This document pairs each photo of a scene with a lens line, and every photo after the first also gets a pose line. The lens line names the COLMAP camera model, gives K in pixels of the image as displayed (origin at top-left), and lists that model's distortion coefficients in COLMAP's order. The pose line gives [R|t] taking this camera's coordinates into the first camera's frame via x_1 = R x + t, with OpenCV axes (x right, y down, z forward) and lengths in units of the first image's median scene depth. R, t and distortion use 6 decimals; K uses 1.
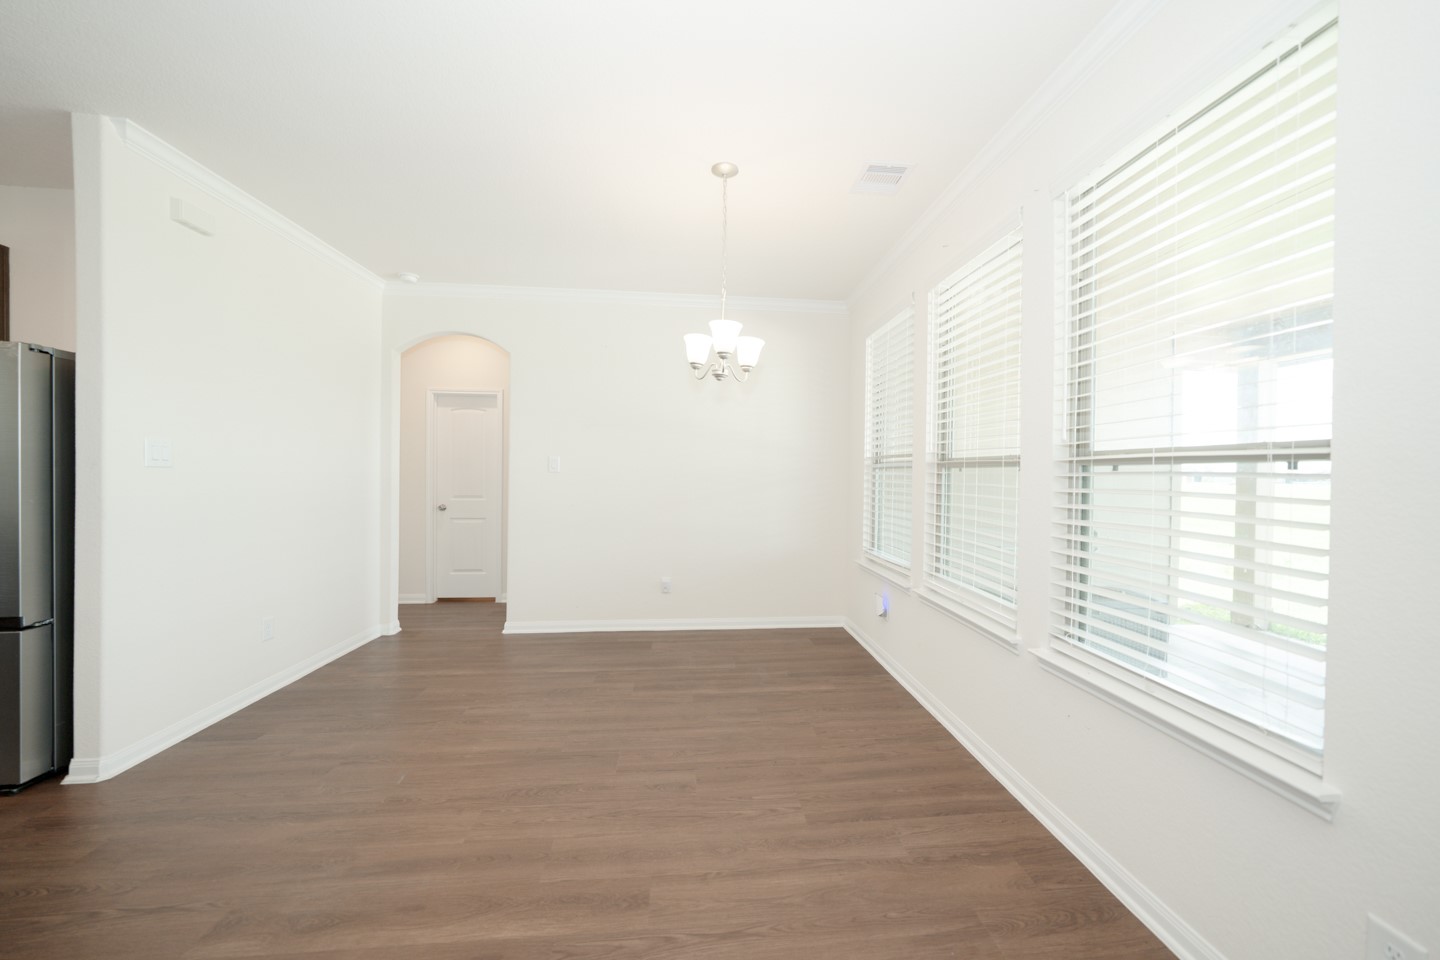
lens RADIAL K [[529.7, 0, 730.0], [0, 529.7, 477.9], [0, 0, 1]] dist [-0.001418, 0.000206]
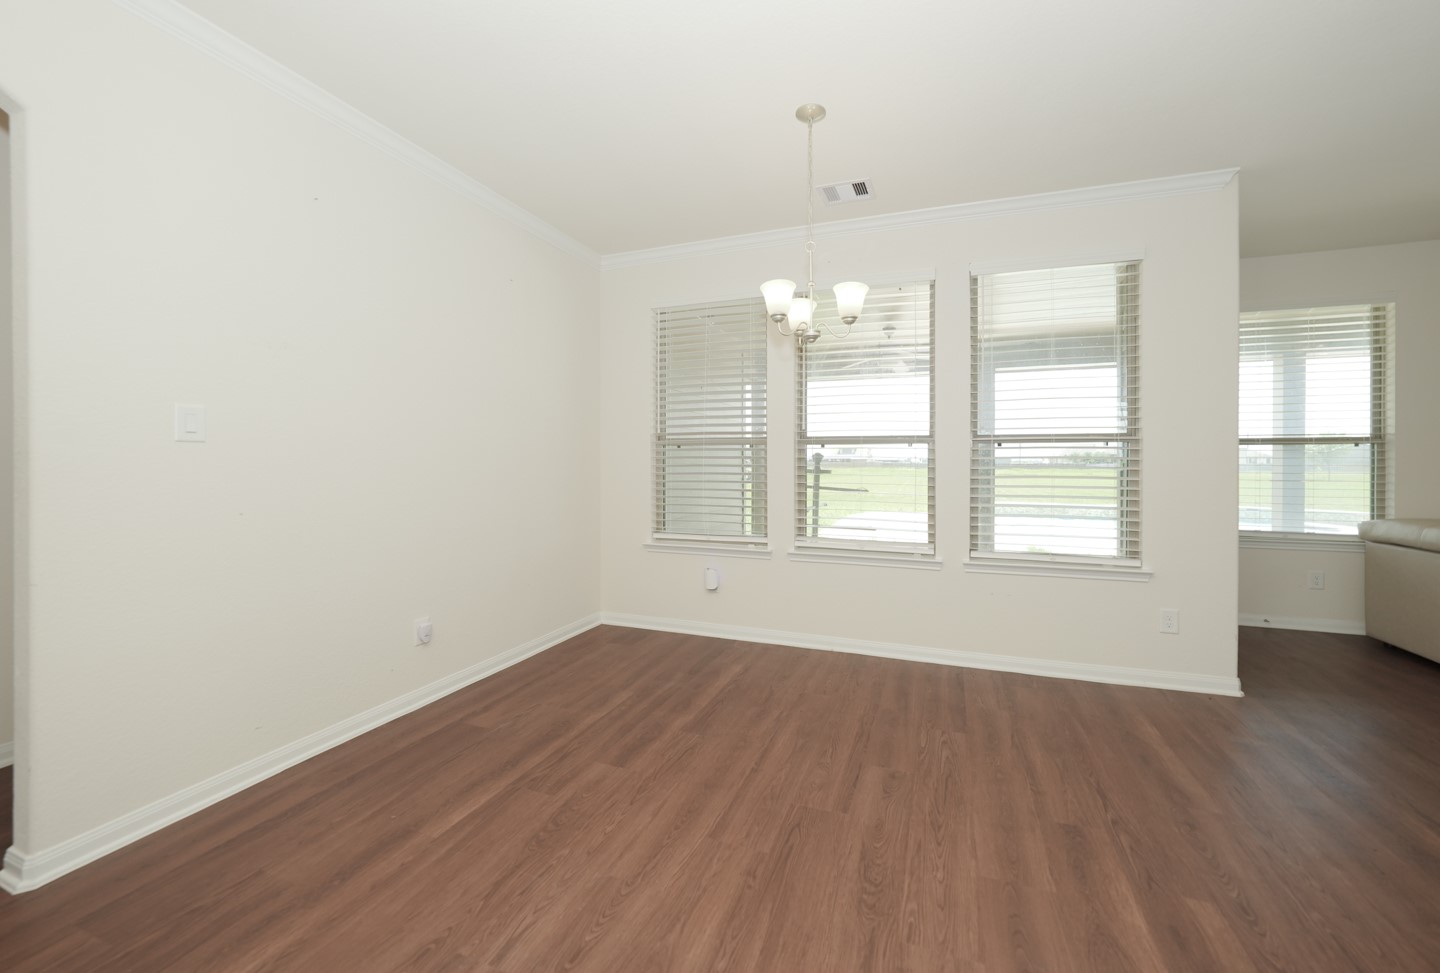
lens RADIAL K [[557.7, 0, 728.0], [0, 557.7, 458.7], [0, 0, 1]] dist [-0.013701, 0.000092]
pose [[0.435244, 0.000906, 0.900312, -0.798805], [0.008134, 0.999955, -0.004938, 0.017159], [-0.900276, 0.009472, 0.435217, 0.603536]]
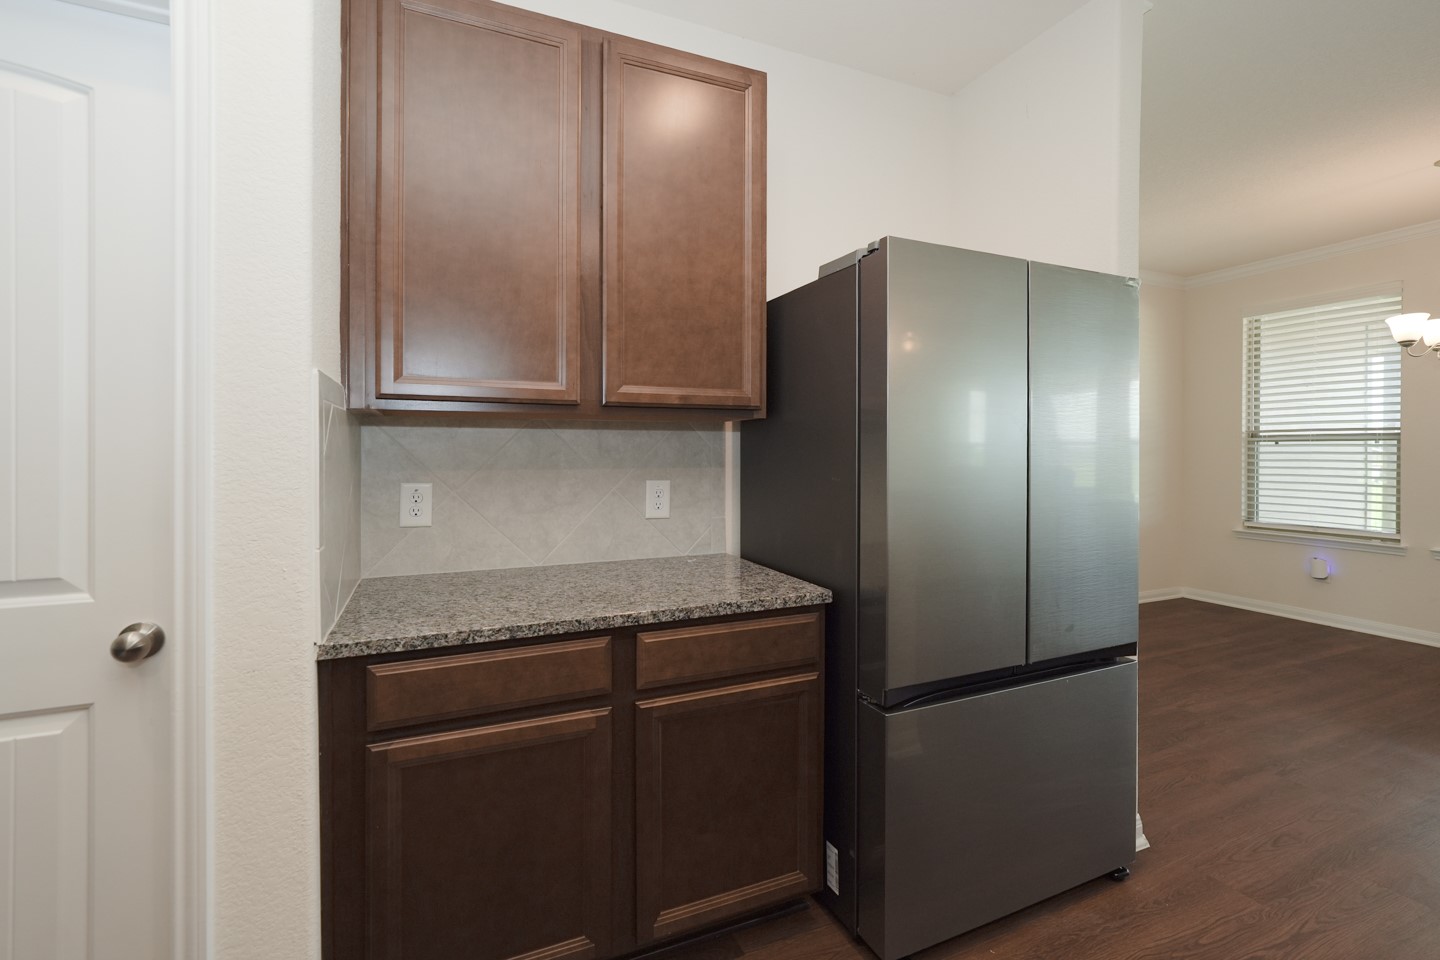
lens RADIAL K [[600.3, 0, 714.7], [0, 600.3, 469.2], [0, 0, 1]] dist [0.000105, 0.000068]
pose [[0.947449, -0.006862, 0.319833, -1.498074], [0.003367, 0.999928, 0.011480, 0.025222], [-0.319889, -0.009800, 0.947404, 0.297120]]
